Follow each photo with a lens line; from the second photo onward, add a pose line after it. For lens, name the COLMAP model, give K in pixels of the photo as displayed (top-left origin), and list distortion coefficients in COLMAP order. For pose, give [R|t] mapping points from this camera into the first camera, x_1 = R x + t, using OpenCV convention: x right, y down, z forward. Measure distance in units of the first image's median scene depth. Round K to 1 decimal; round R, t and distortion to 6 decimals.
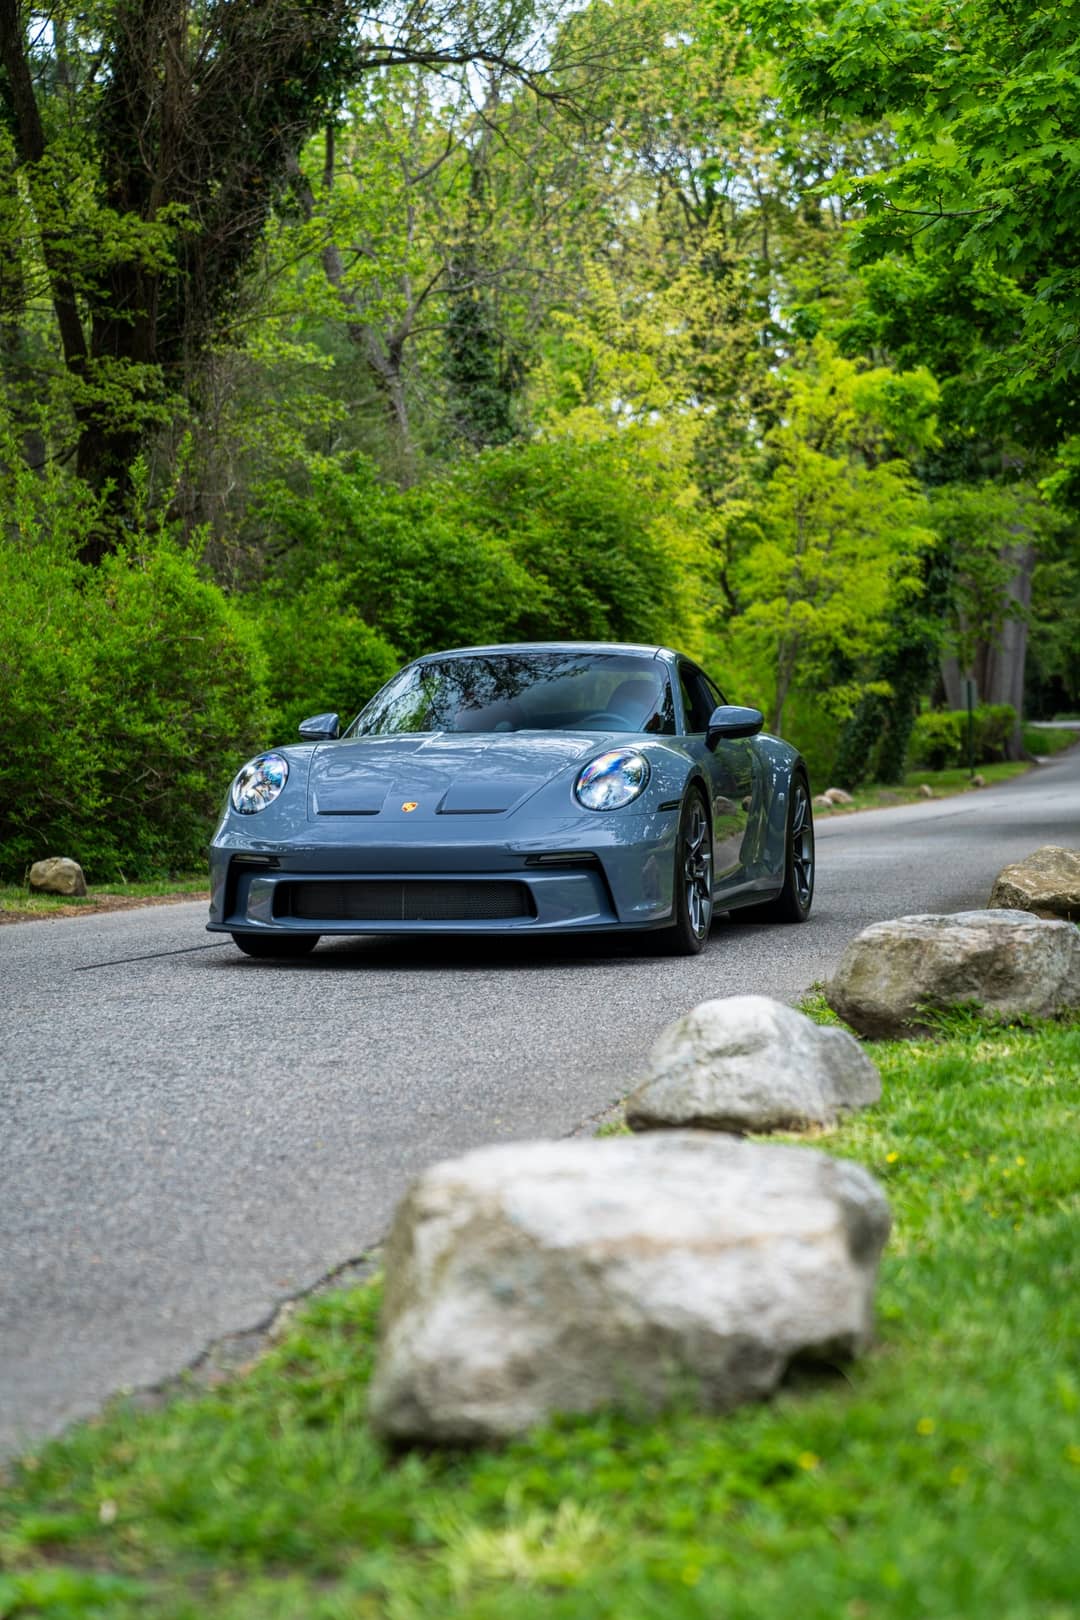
lens RADIAL K [[3123.1, 0, 546.1], [0, 3123.1, 795.2], [0, 0, 1]] dist [0.110285, 0.000000]
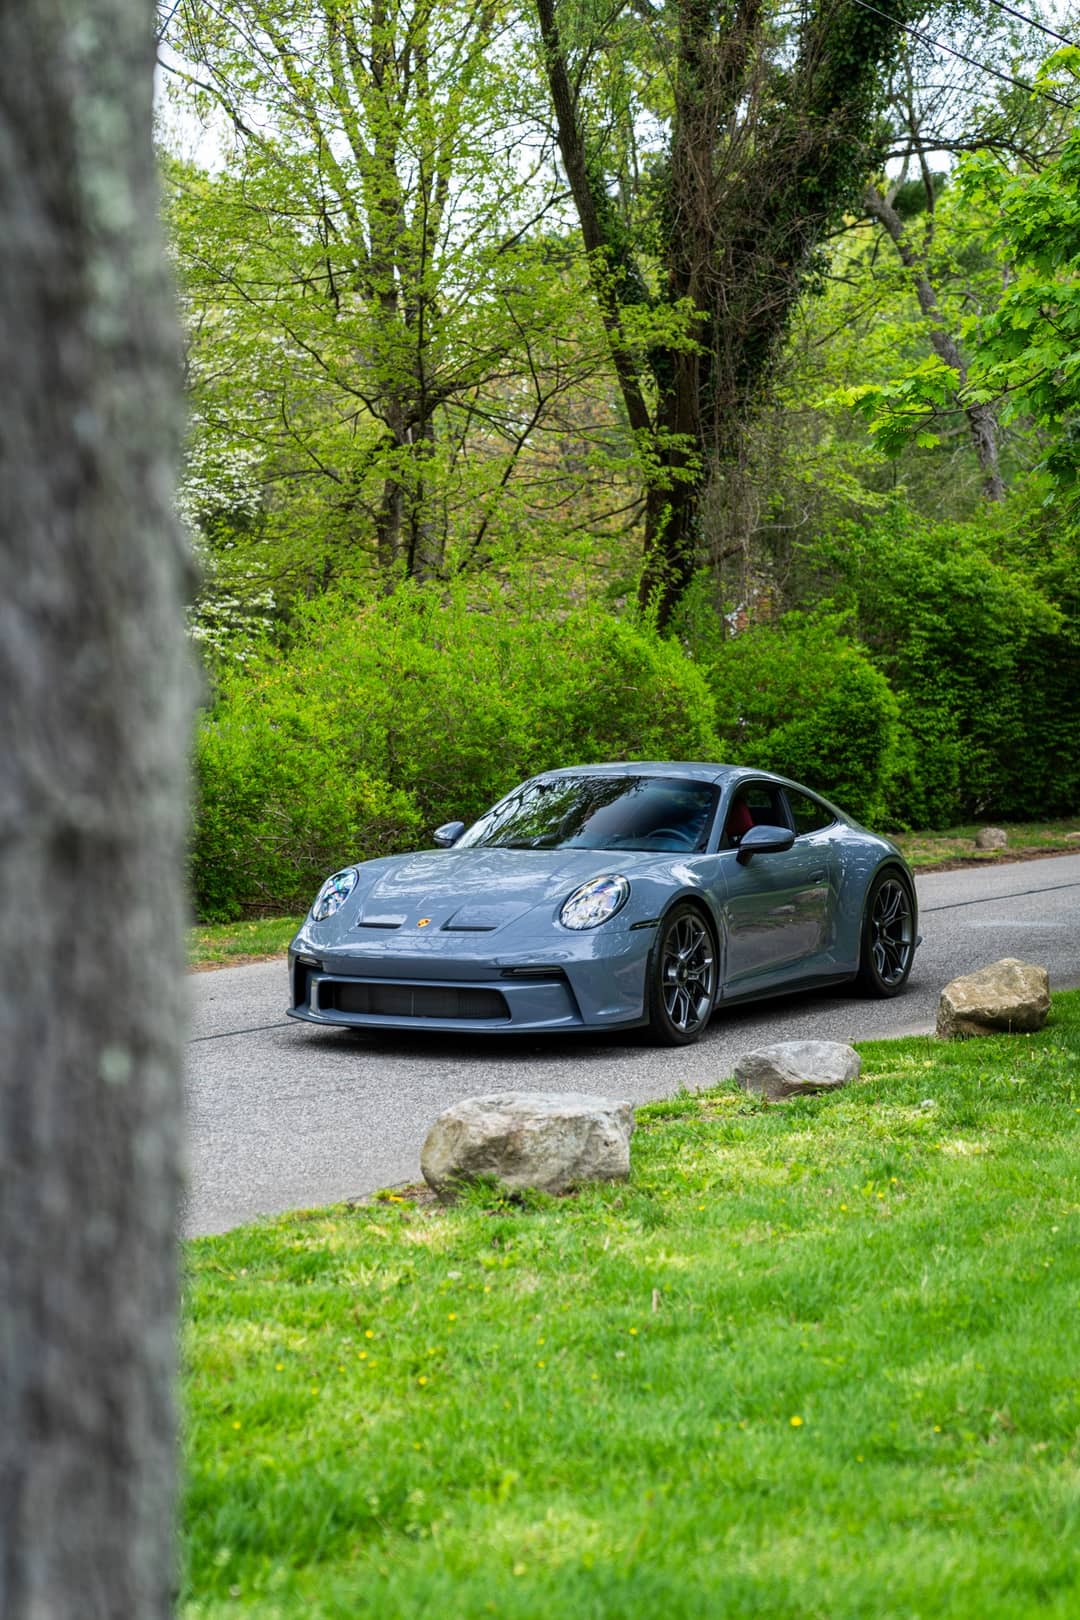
lens RADIAL K [[2748.8, 0, 551.8], [0, 2748.8, 809.4], [0, 0, 1]] dist [0.184222, 0.000000]
pose [[0.967556, 0.016109, -0.252141, 0.121494], [-0.010192, 0.999642, 0.024756, -0.029850], [0.252449, -0.021383, 0.967374, -0.012491]]
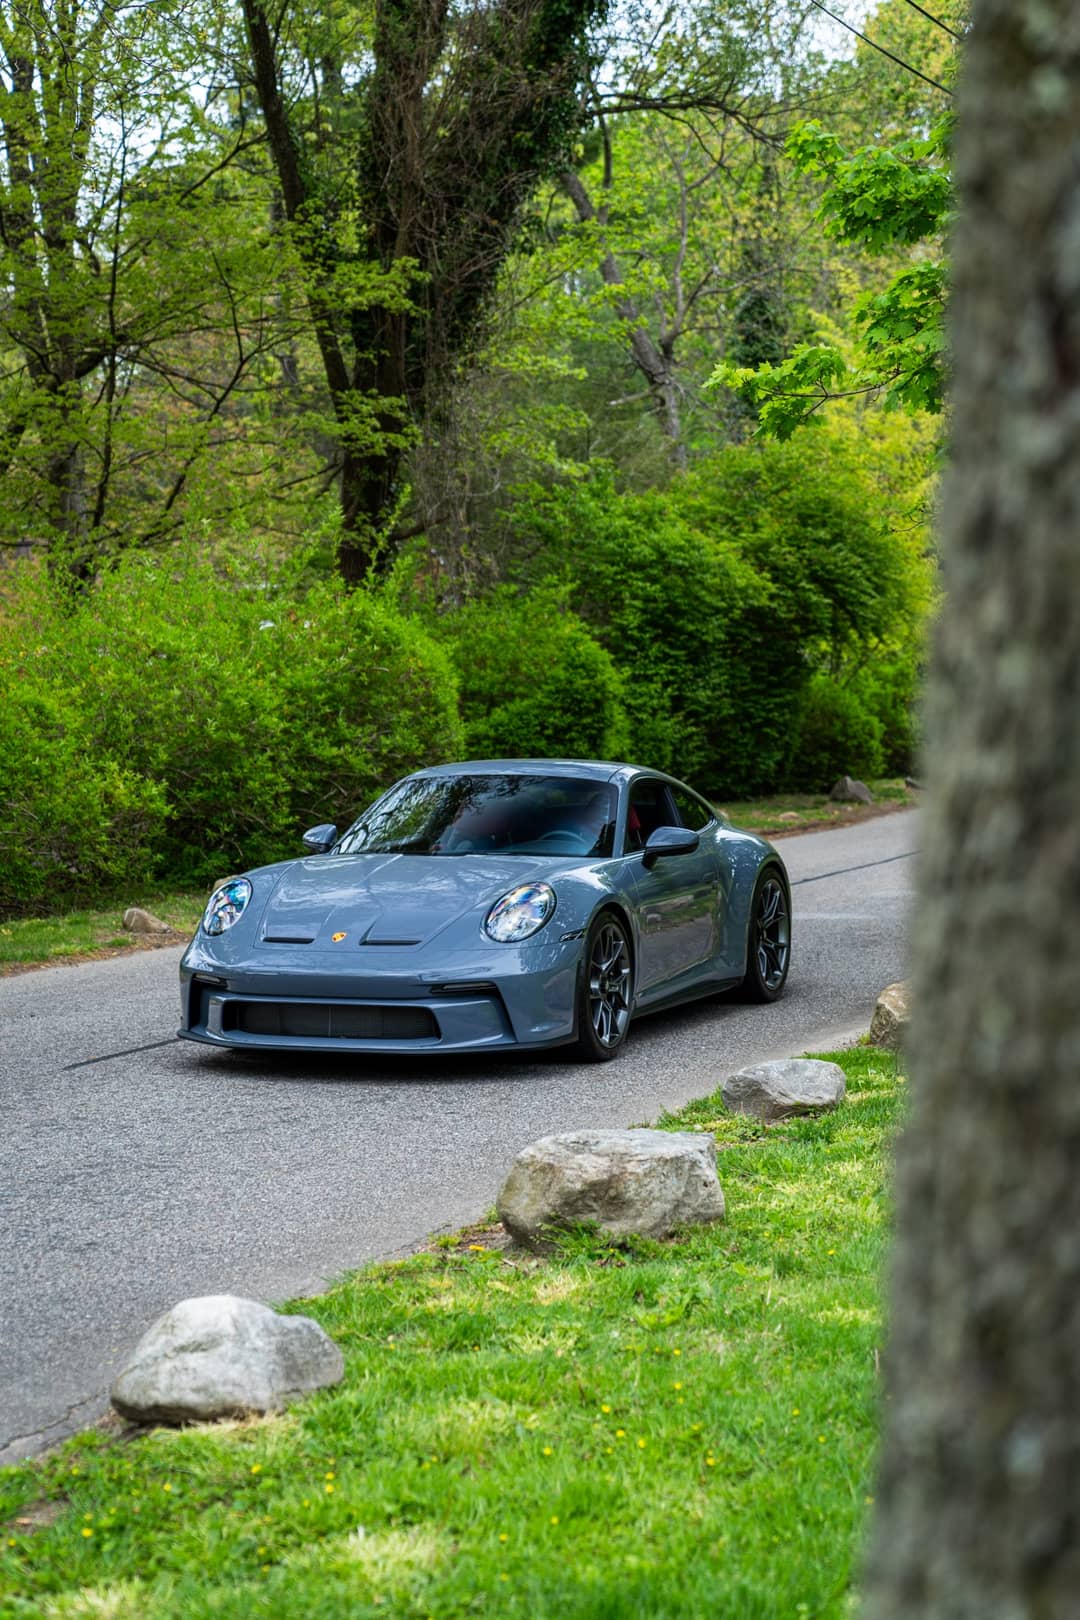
lens RADIAL K [[2894.8, 0, 522.1], [0, 2894.8, 754.5], [0, 0, 1]] dist [0.193861, 0.000000]
pose [[0.991880, 0.006541, -0.127009, 0.069476], [-0.004767, 0.999887, 0.014267, -0.034622], [0.127088, -0.013546, 0.991799, -0.020209]]
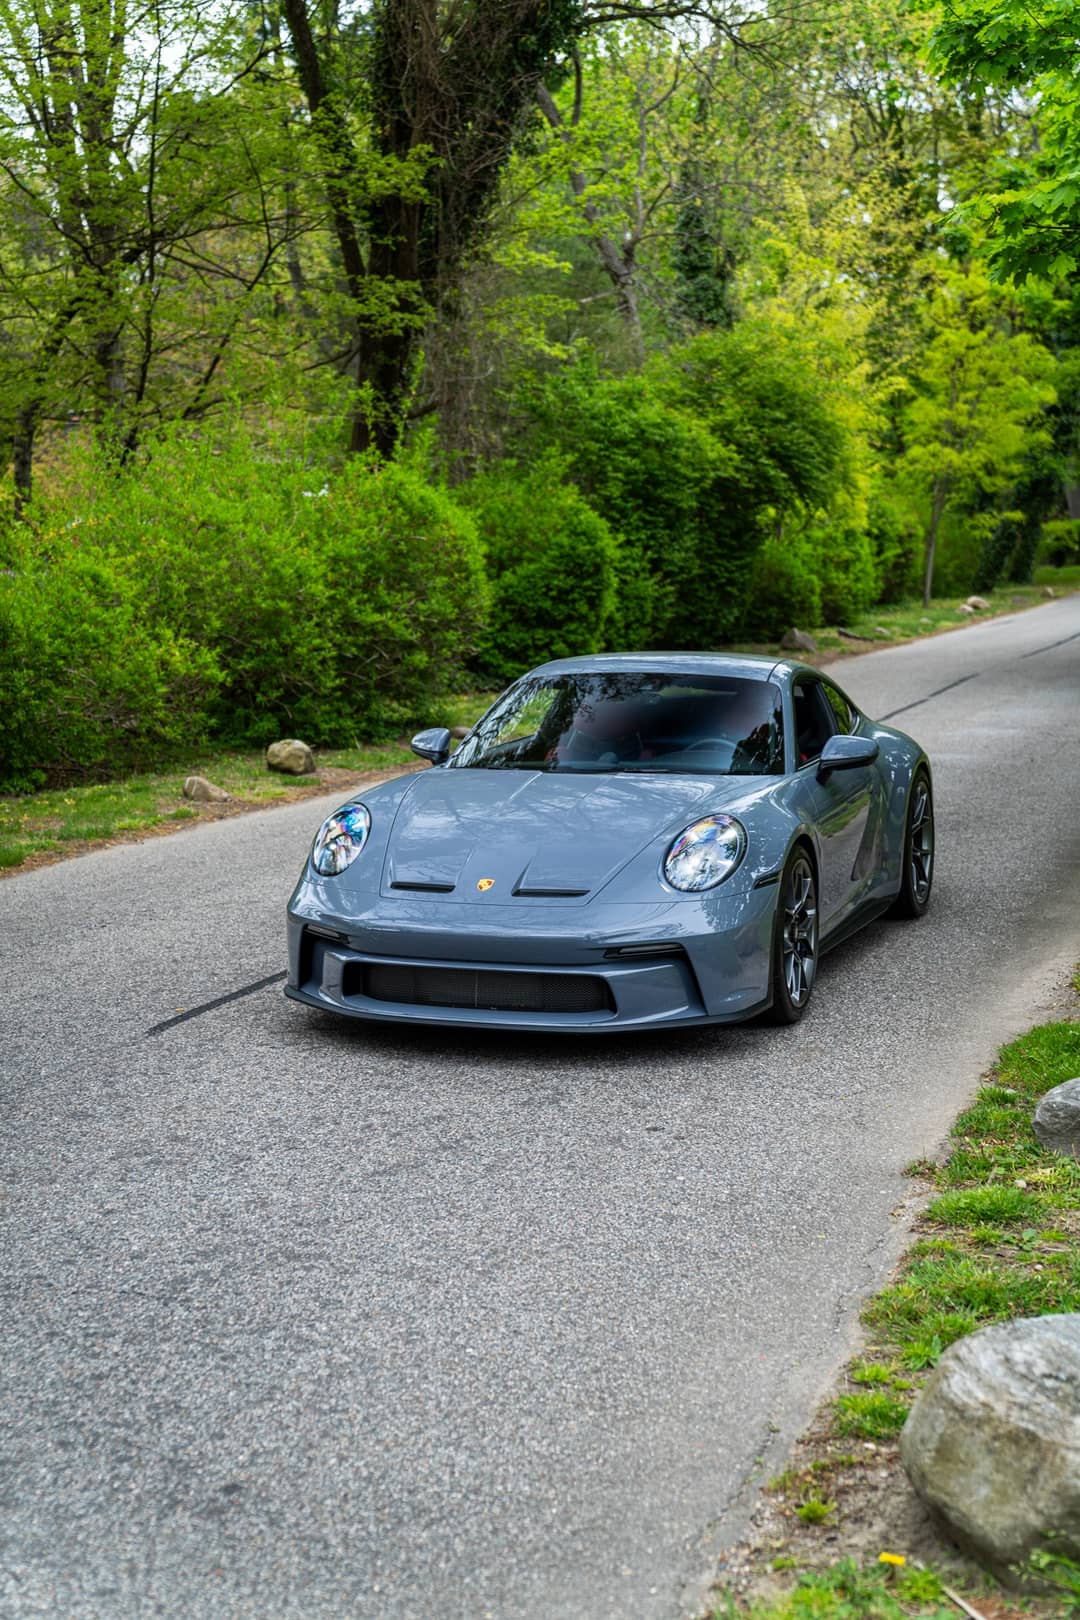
lens RADIAL K [[2273.9, 0, 535.6], [0, 2273.9, 813.2], [0, 0, 1]] dist [0.121061, 0.000000]
pose [[0.995167, 0.015915, -0.096894, 0.016344], [-0.005358, 0.994109, 0.108251, -0.040283], [0.098046, -0.107208, 0.989390, 0.144844]]
